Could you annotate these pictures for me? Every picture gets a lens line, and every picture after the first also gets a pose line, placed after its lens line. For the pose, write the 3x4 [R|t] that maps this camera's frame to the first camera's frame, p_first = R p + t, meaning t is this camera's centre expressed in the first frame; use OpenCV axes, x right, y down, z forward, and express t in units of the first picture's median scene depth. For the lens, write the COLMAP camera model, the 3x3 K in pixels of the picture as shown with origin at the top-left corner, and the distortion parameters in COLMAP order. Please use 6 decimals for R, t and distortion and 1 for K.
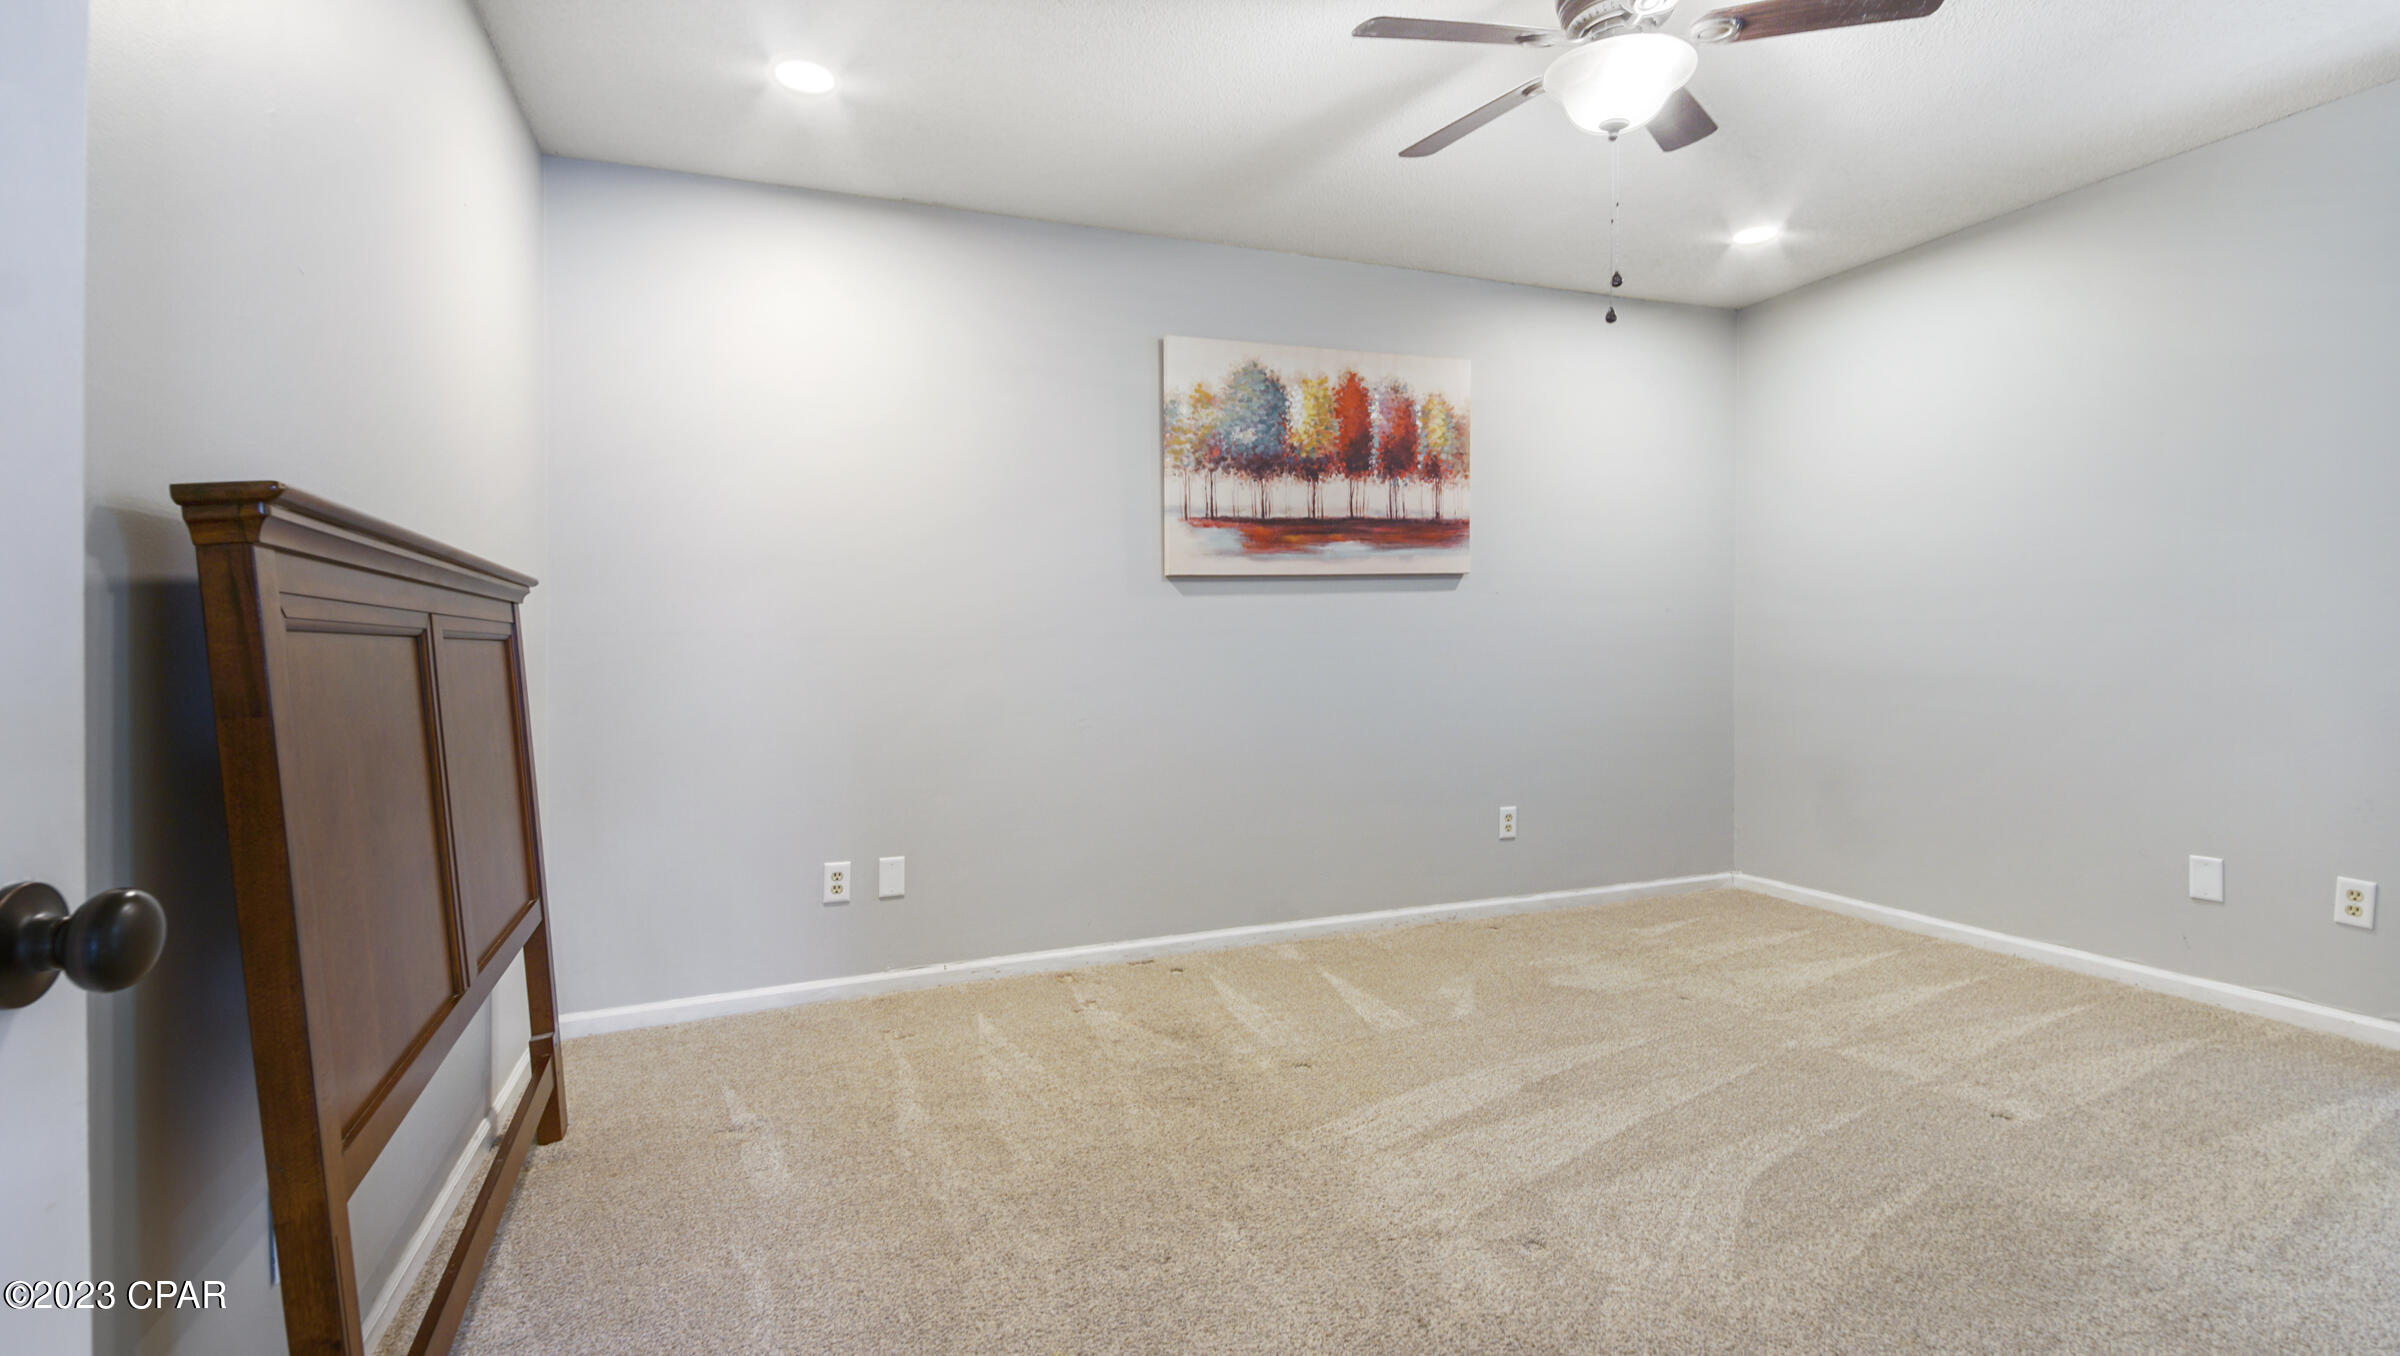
lens RADIAL K [[1115.1, 0, 1248.5], [0, 1115.1, 649.5], [0, 0, 1]] dist [0.047920, -0.027071]
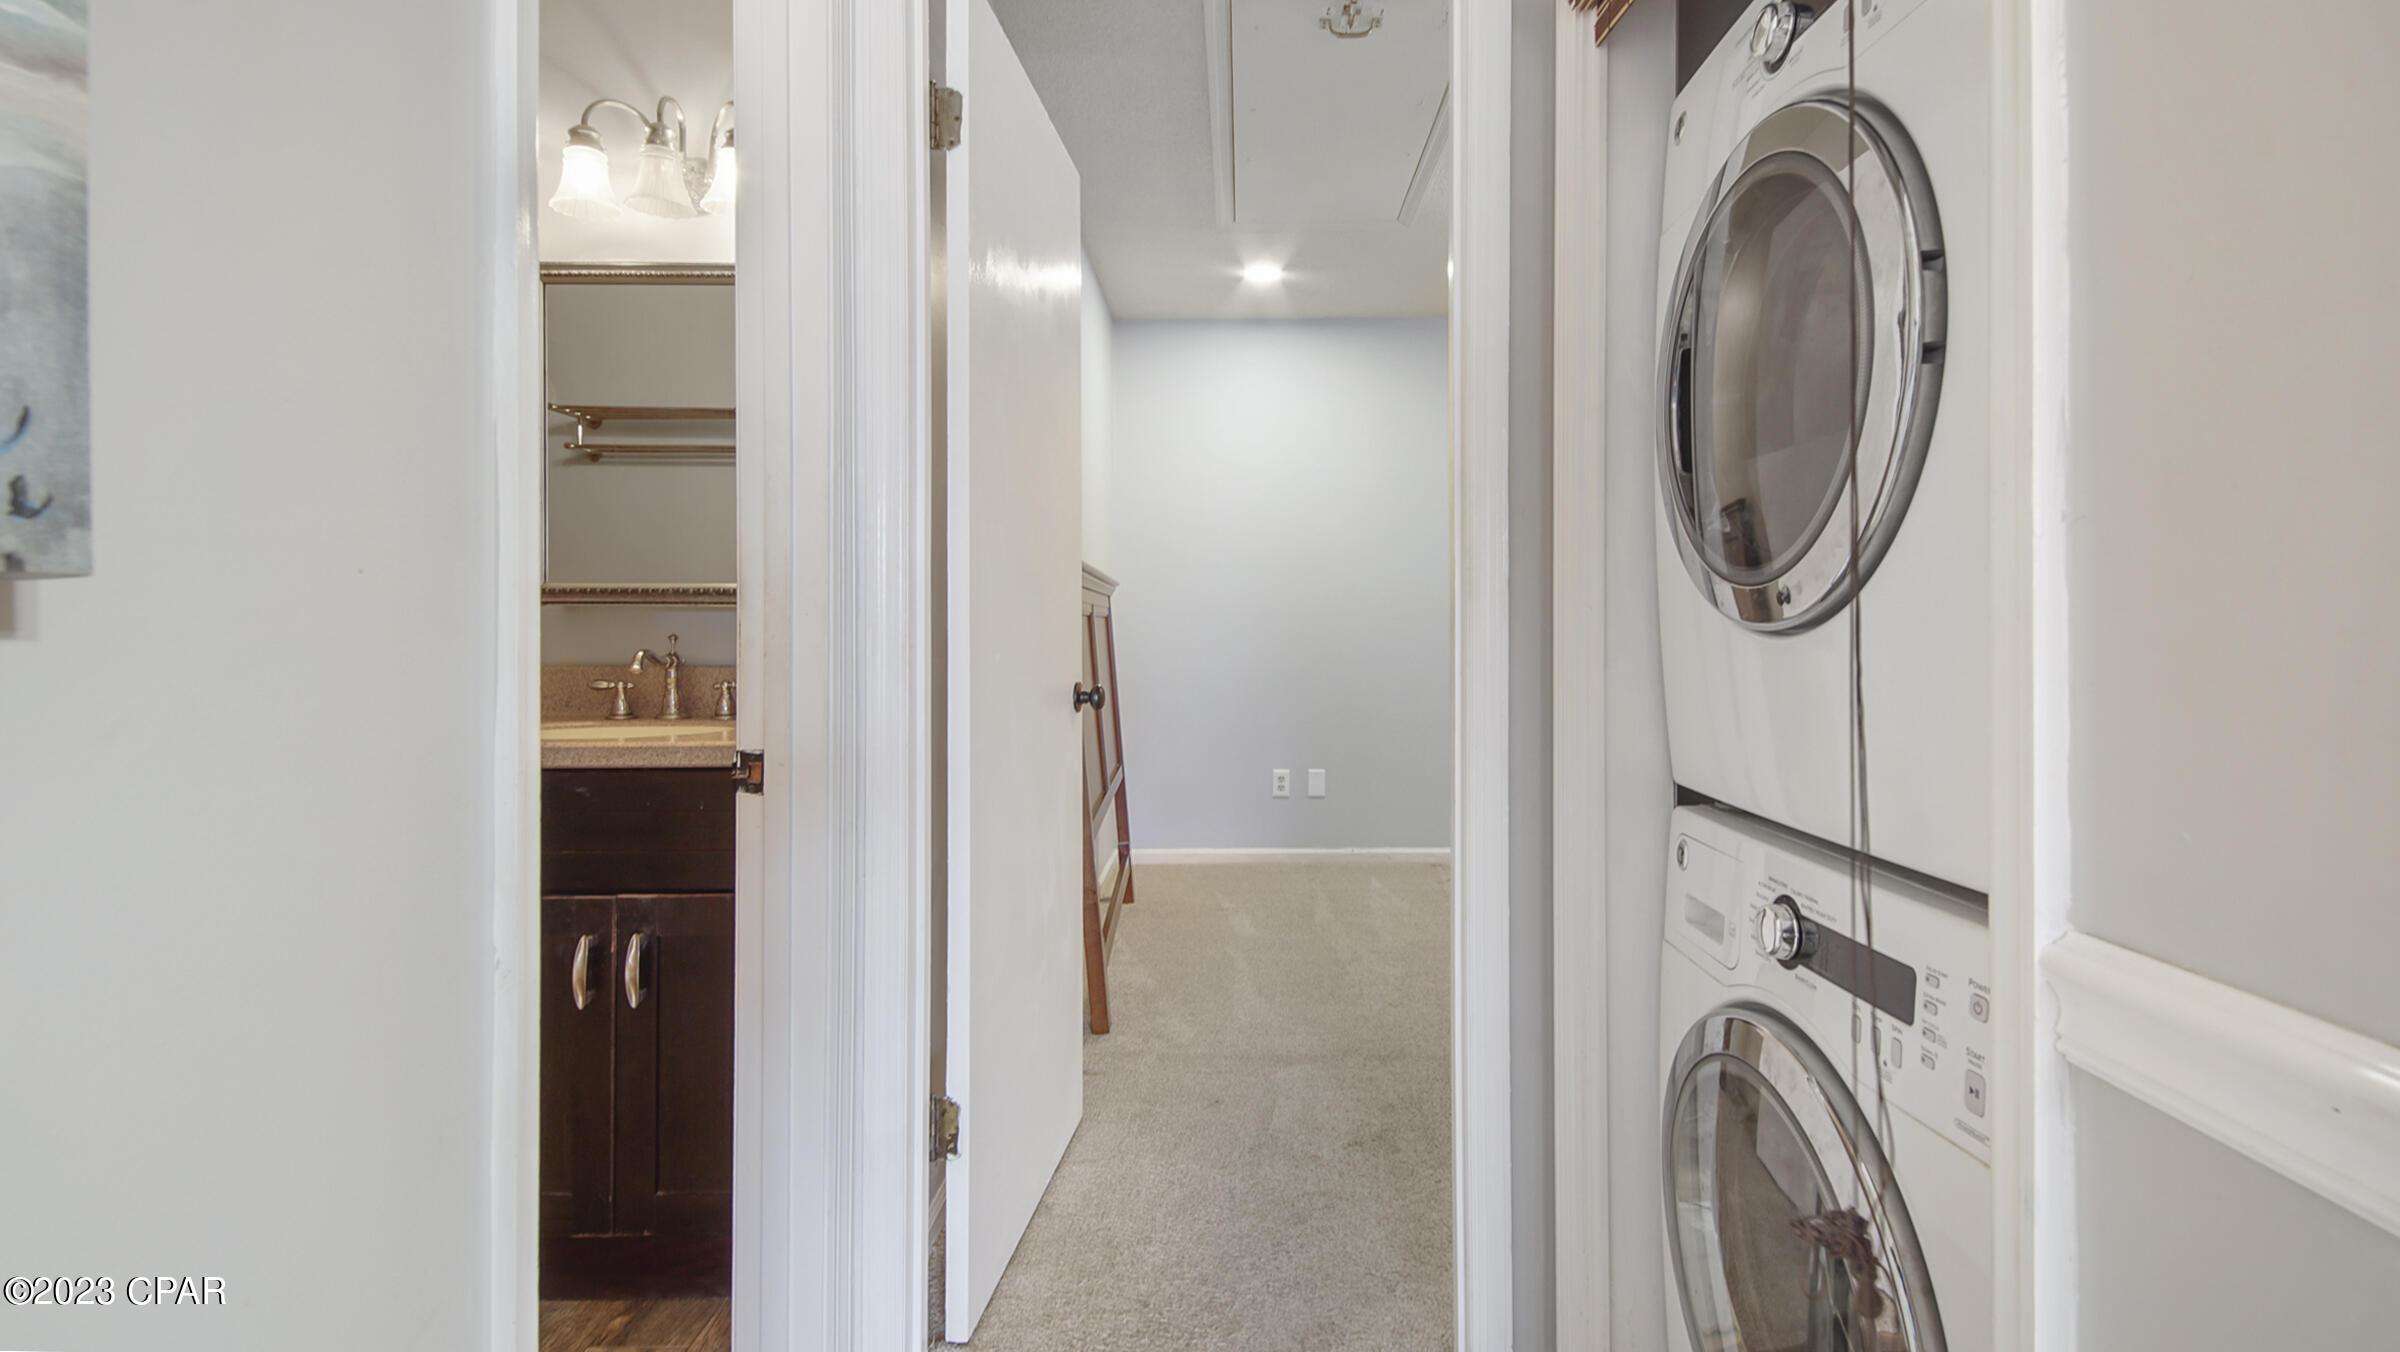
lens RADIAL K [[1115.1, 0, 1248.5], [0, 1115.1, 647.5], [0, 0, 1]] dist [0.047920, -0.027071]
pose [[0.926737, 0.012079, -0.375516, 0.129260], [-0.005509, 0.999812, 0.018567, 0.003024], [0.375670, -0.015138, 0.926630, -0.336923]]
